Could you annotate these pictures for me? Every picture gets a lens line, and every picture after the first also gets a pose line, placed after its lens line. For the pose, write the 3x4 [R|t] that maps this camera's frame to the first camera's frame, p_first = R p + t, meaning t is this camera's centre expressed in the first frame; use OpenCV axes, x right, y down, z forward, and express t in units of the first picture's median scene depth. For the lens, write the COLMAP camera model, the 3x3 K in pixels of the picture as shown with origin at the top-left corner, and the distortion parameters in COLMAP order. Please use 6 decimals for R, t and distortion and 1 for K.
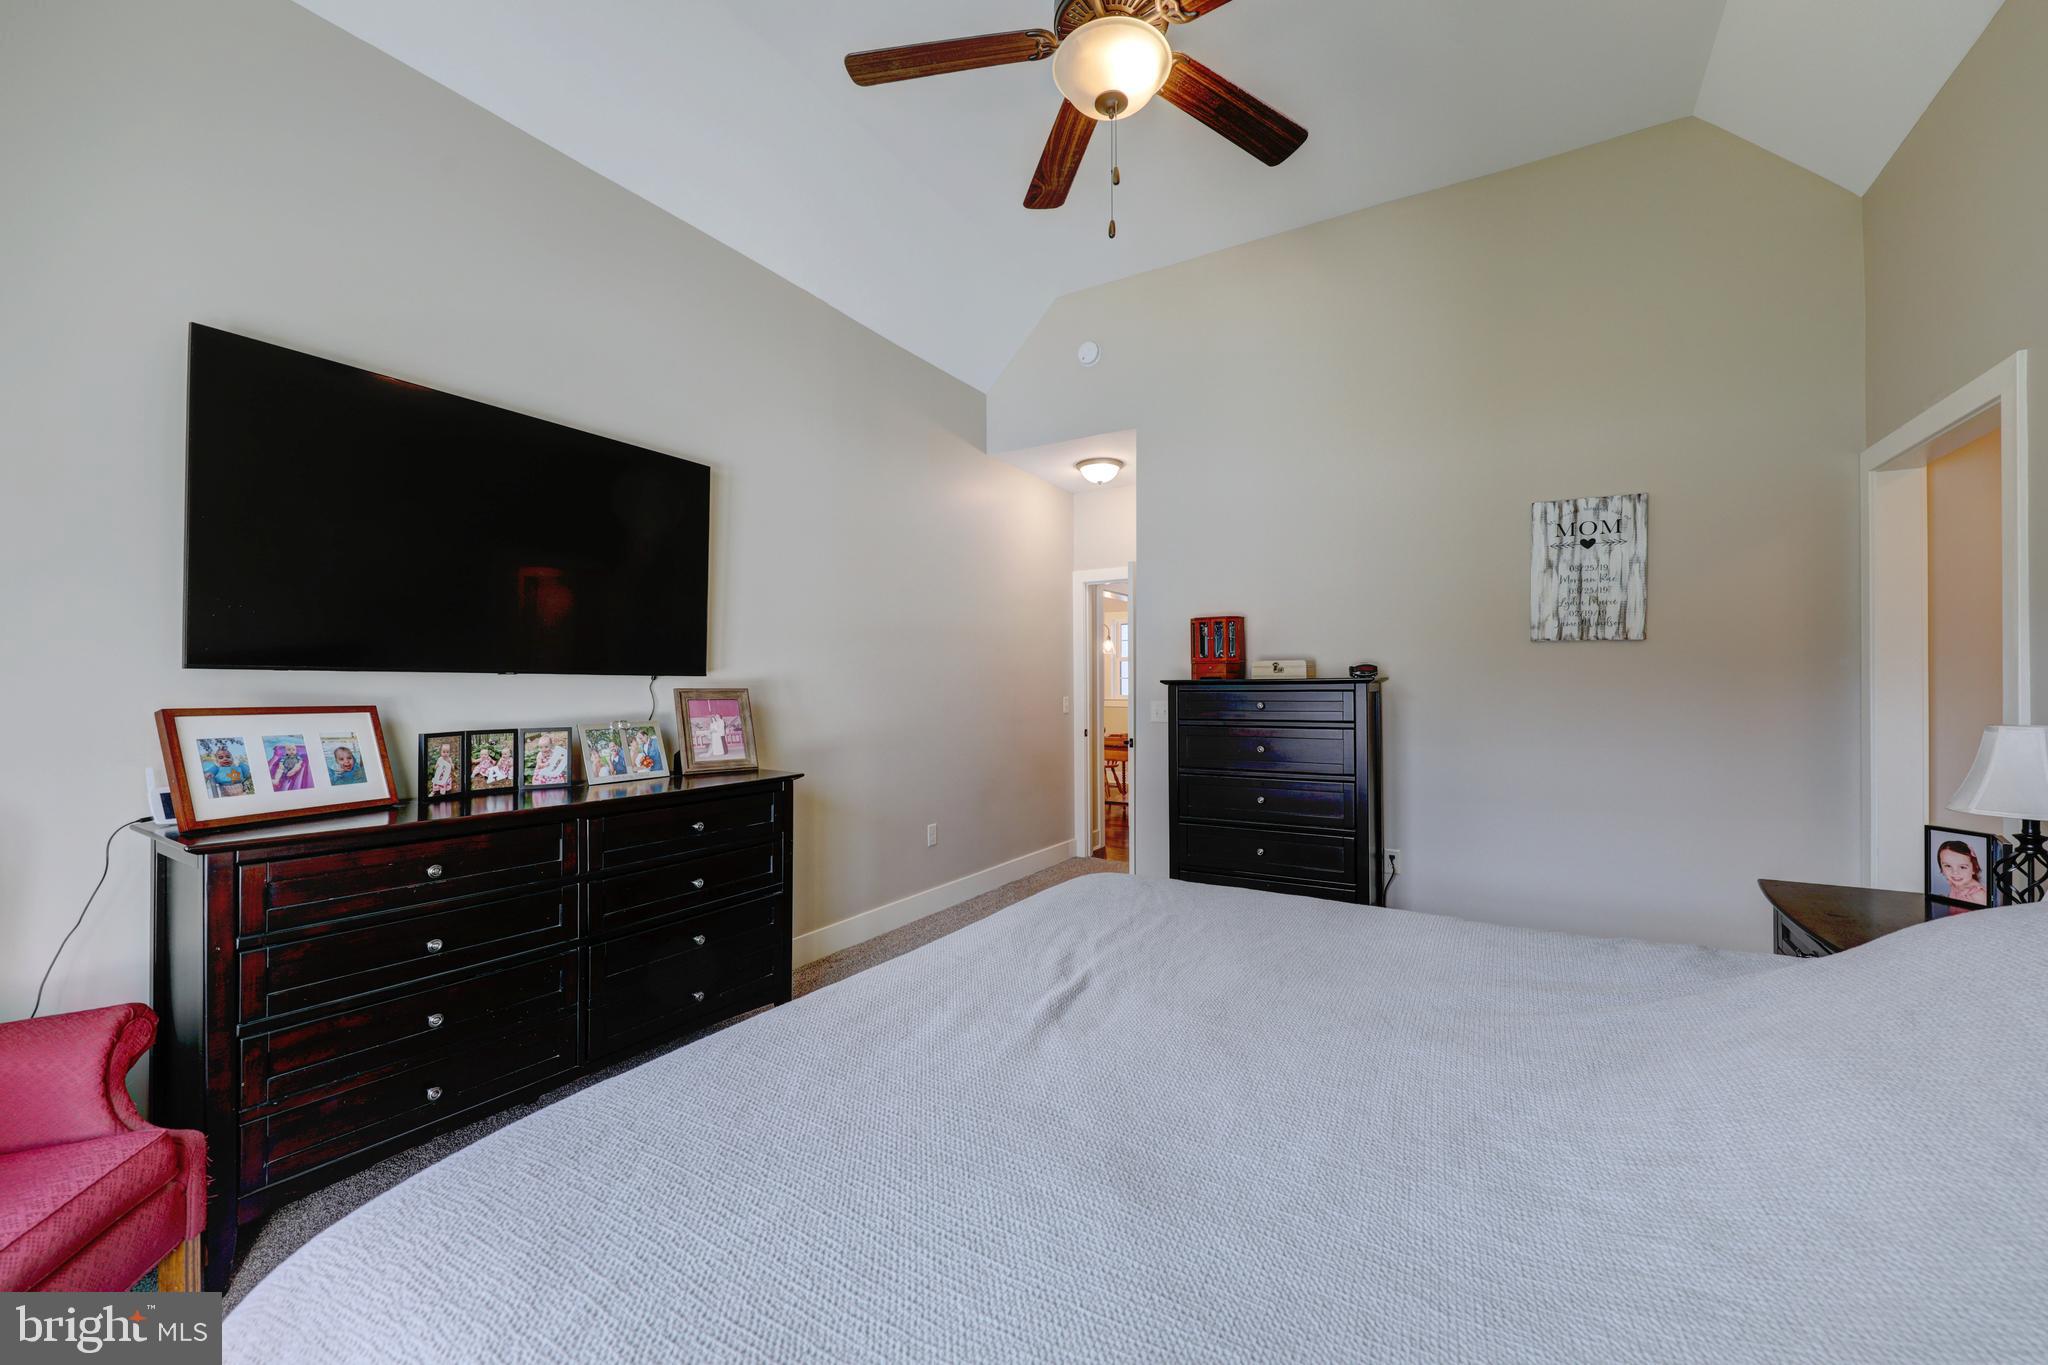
lens RADIAL K [[802.5, 0, 1024.0], [0, 802.5, 682.5], [0, 0, 1]] dist [0.000803, 0.000084]
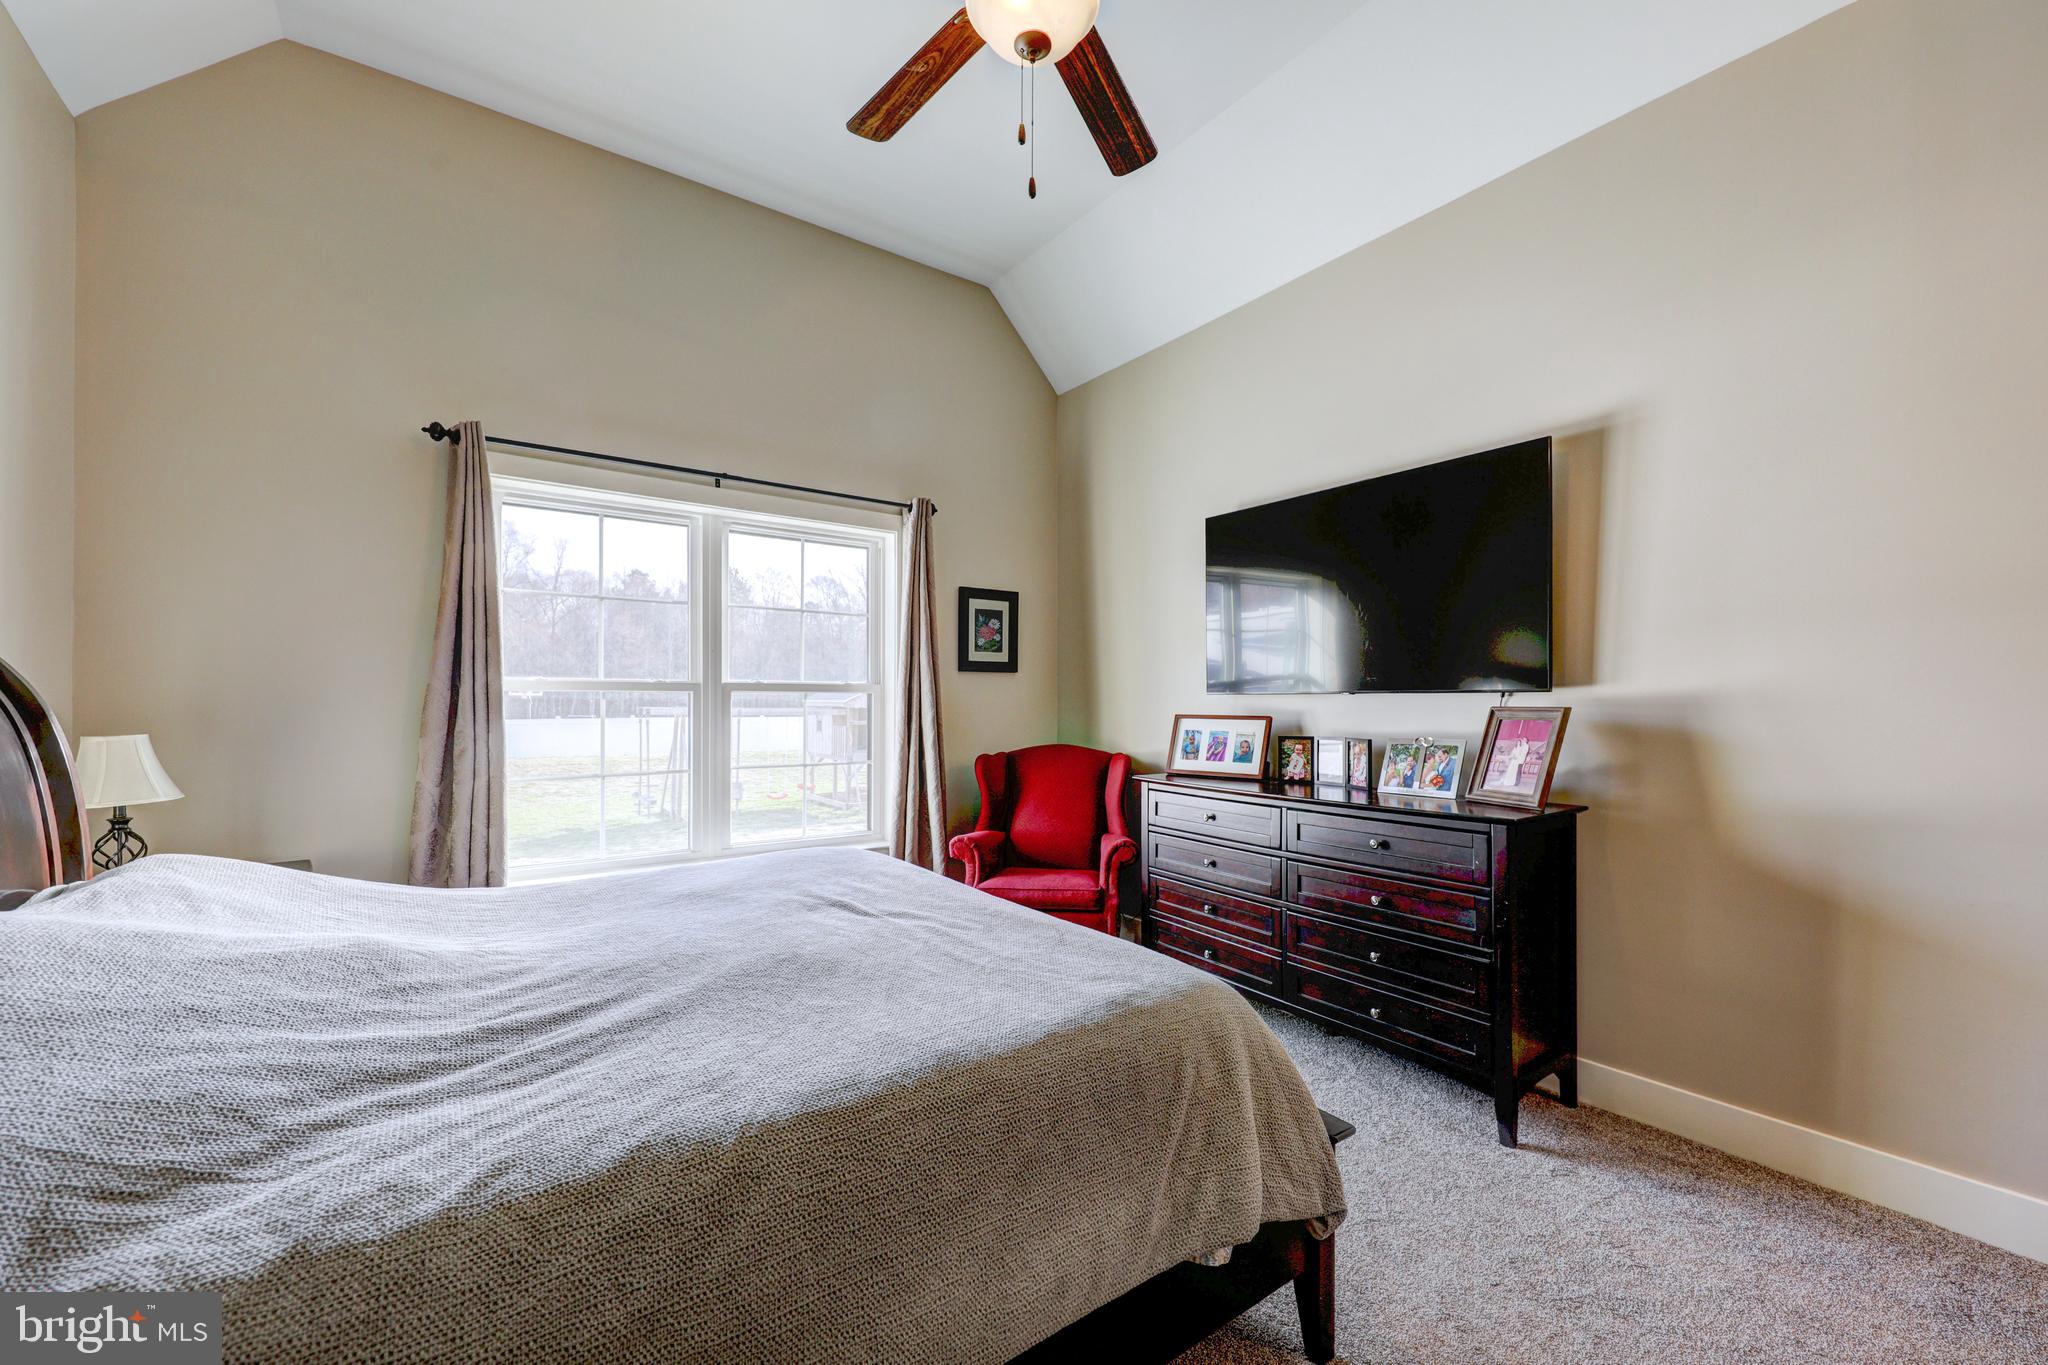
lens RADIAL K [[802.5, 0, 1024.0], [0, 802.5, 682.5], [0, 0, 1]] dist [0.000803, 0.000084]
pose [[-0.406922, -0.024032, -0.913147, 0.712272], [0.004370, 0.999591, -0.028255, 0.003988], [0.913452, -0.015488, -0.406651, 1.033530]]
